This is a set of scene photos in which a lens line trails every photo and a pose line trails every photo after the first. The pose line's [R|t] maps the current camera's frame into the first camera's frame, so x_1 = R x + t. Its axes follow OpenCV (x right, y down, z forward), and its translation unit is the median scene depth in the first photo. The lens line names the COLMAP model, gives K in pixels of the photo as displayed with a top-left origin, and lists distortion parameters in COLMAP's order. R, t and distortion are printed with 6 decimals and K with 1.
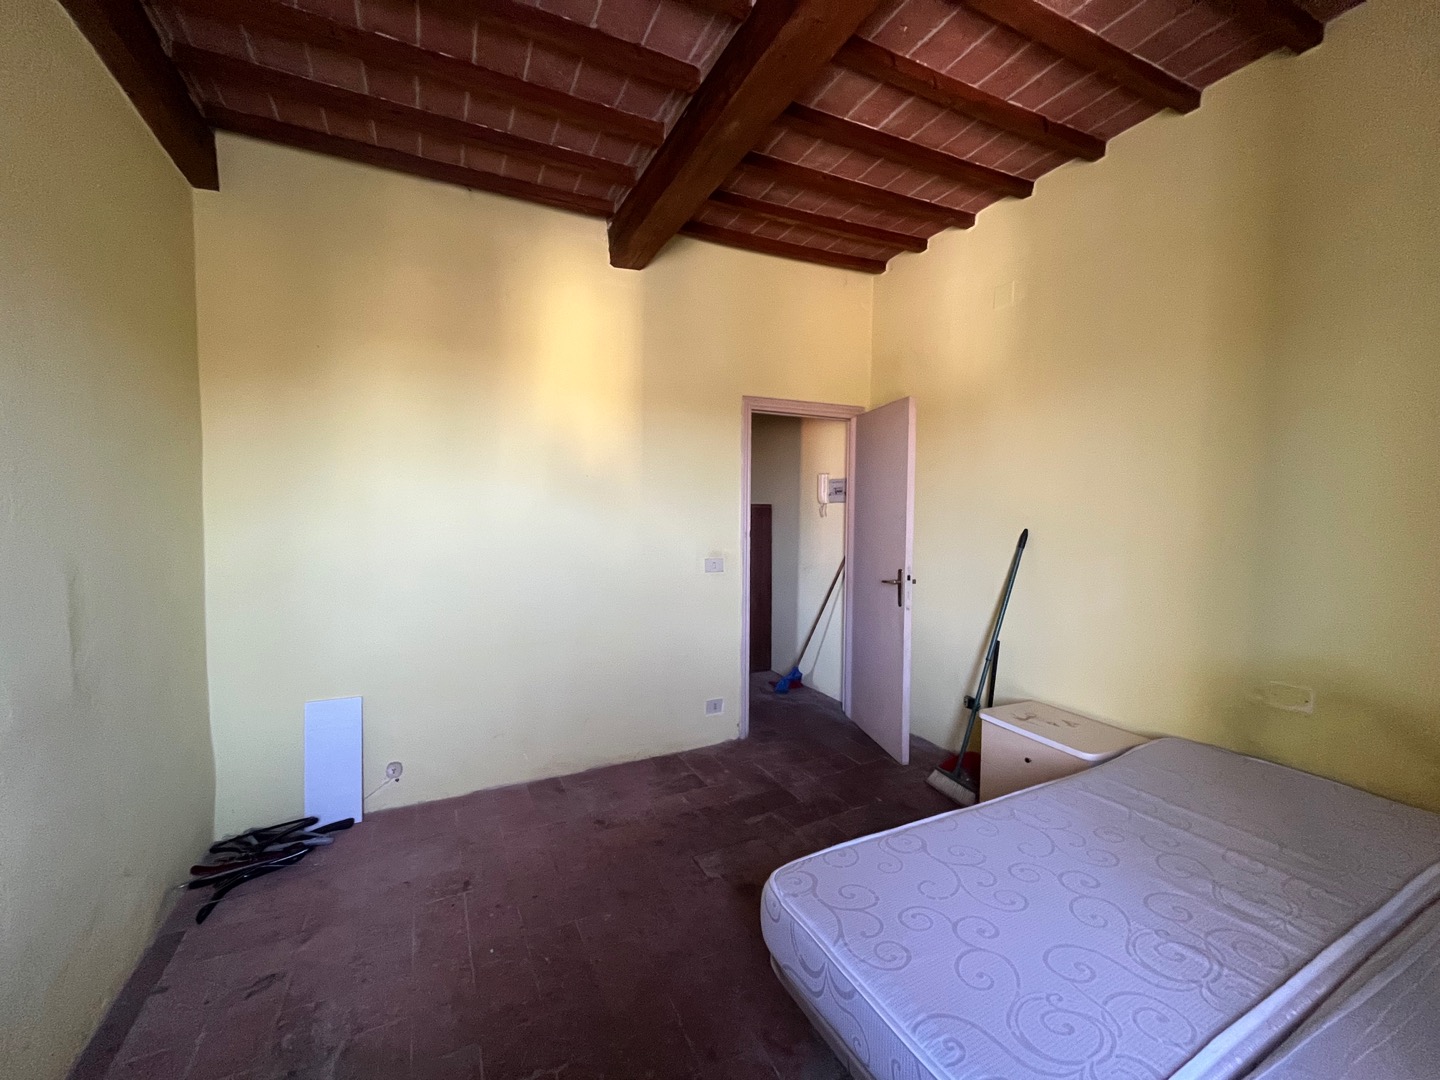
lens RADIAL K [[588.7, 0, 714.3], [0, 588.7, 538.3], [0, 0, 1]] dist [0.000739, -0.001046]
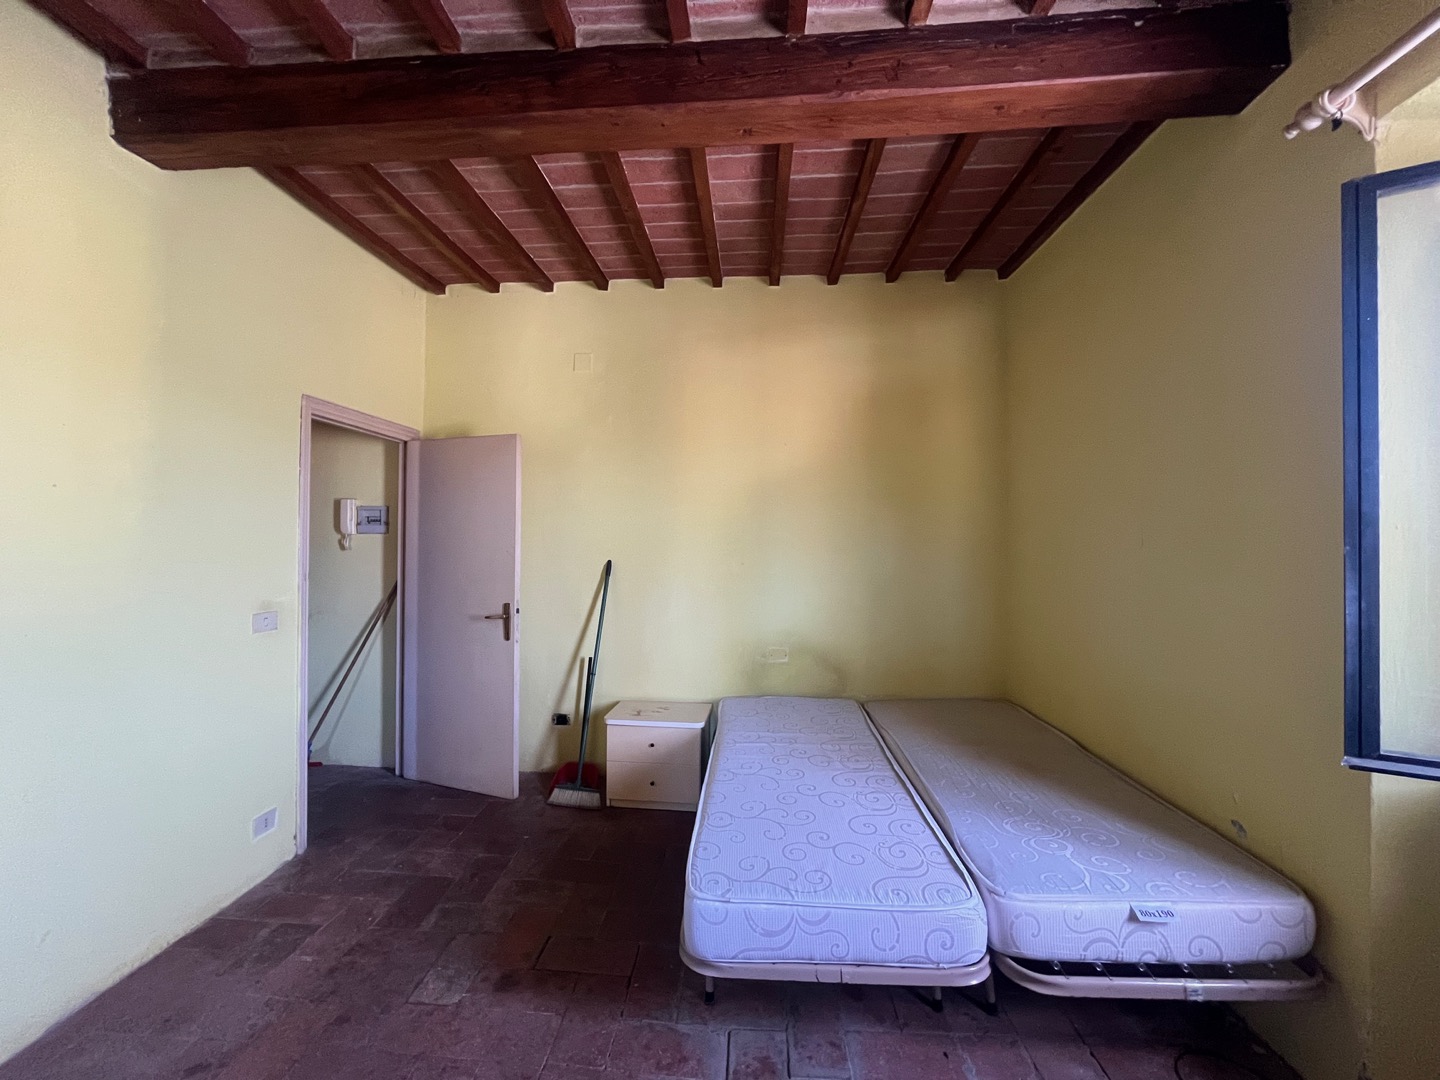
lens RADIAL K [[588.7, 0, 719.4], [0, 588.7, 538.6], [0, 0, 1]] dist [0.000739, -0.001046]
pose [[0.498680, 0.003801, 0.866778, -0.378696], [0.035081, 0.999083, -0.024564, -0.020487], [-0.866076, 0.042657, 0.498090, 0.182661]]
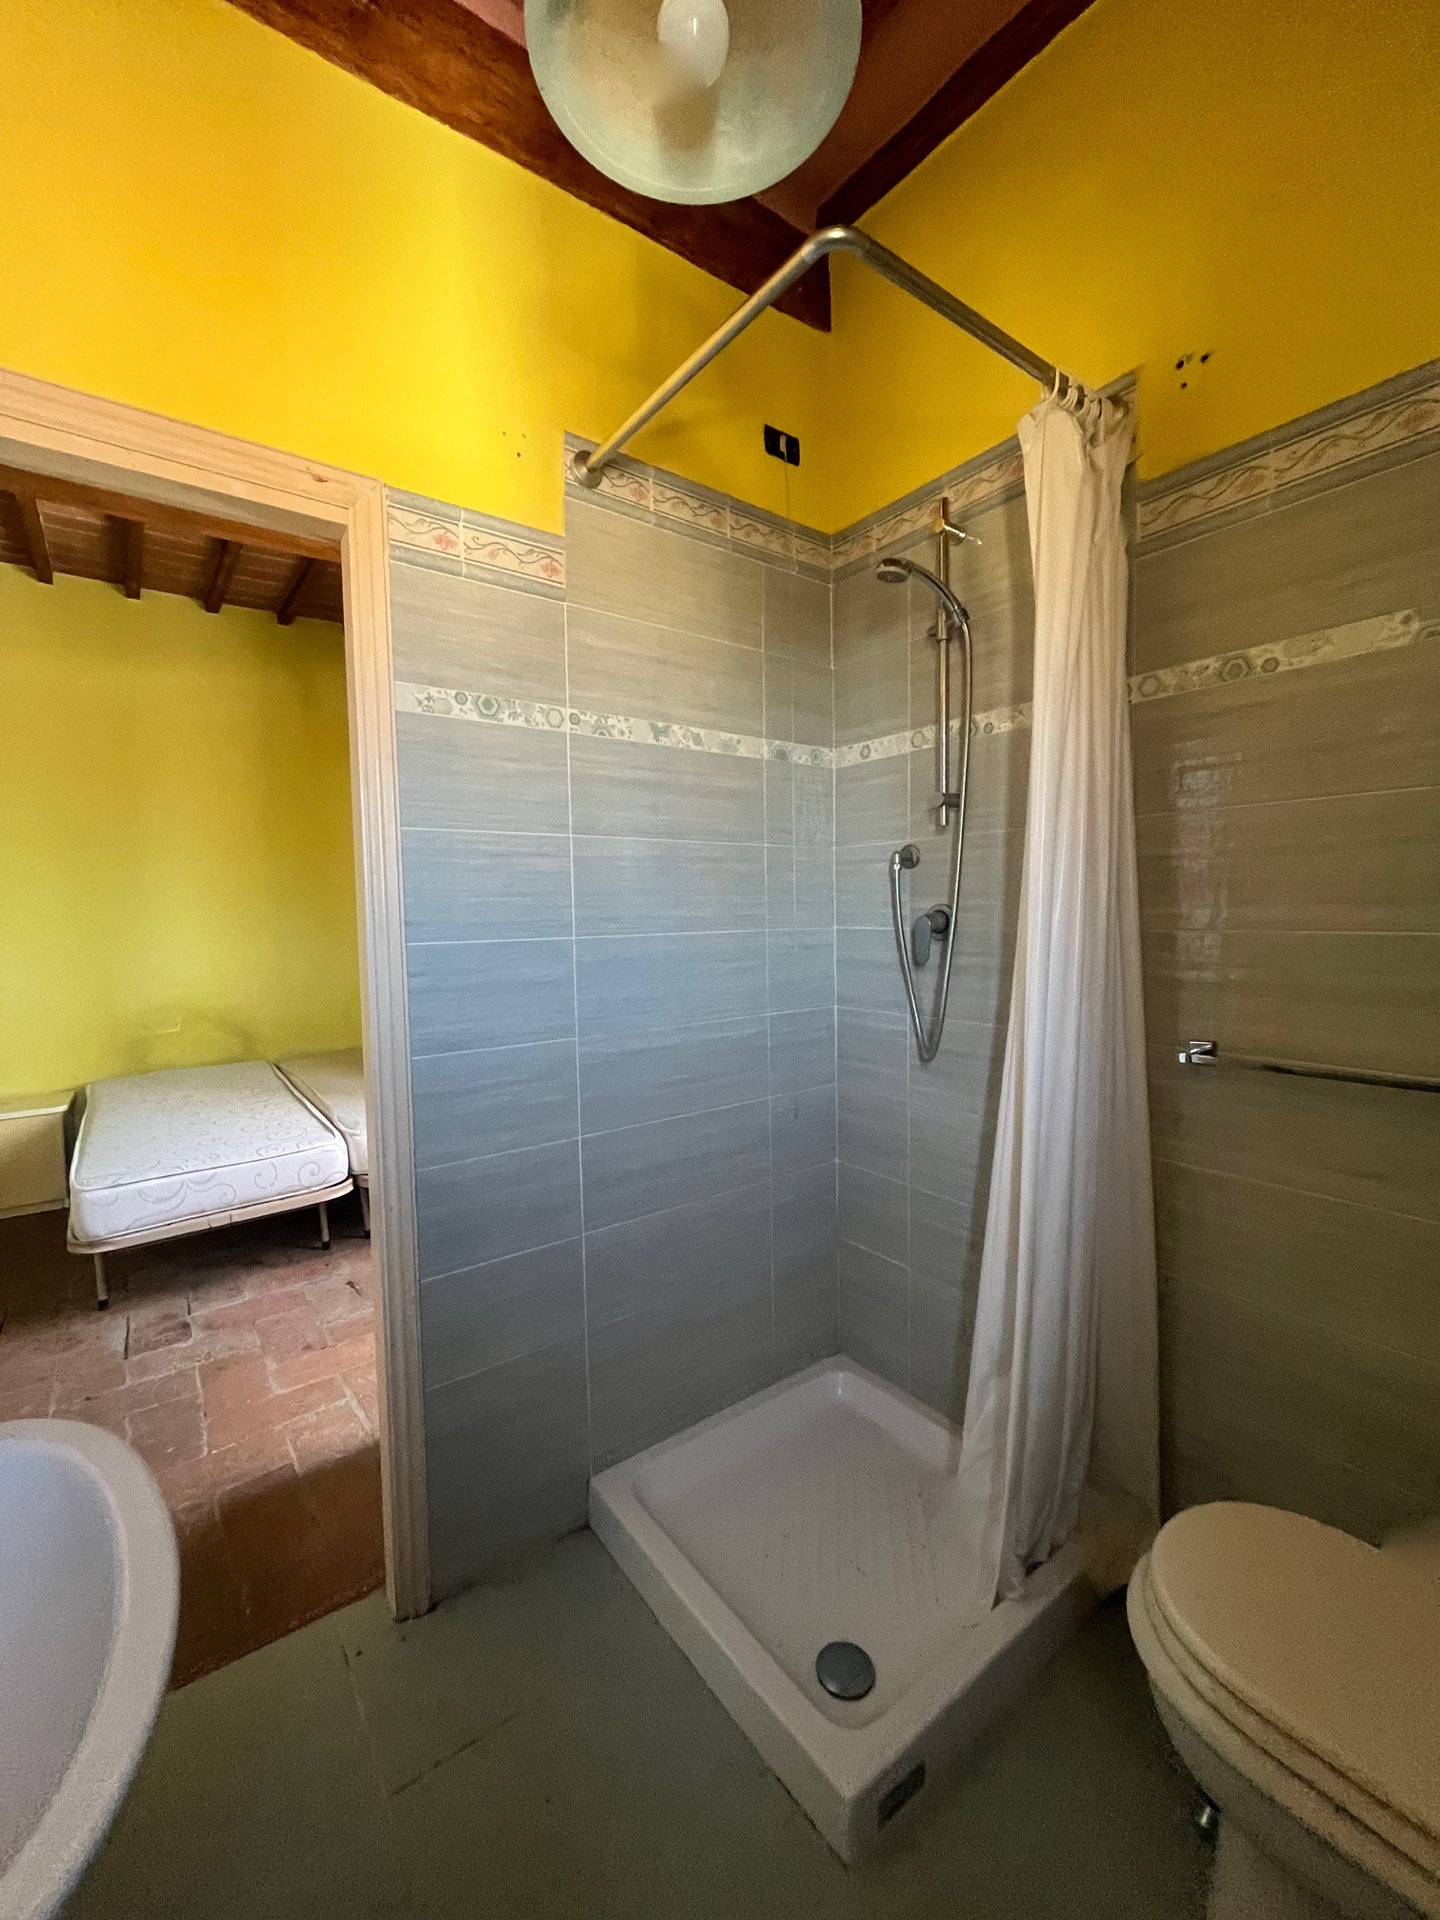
lens RADIAL K [[784.9, 0, 726.6], [0, 784.9, 961.6], [0, 0, 1]] dist [0.000739, -0.001046]
pose [[-0.190163, -0.072886, 0.979043, -0.815158], [0.052220, 0.995078, 0.084223, 0.008957], [-0.980363, 0.067141, -0.185420, -0.031607]]
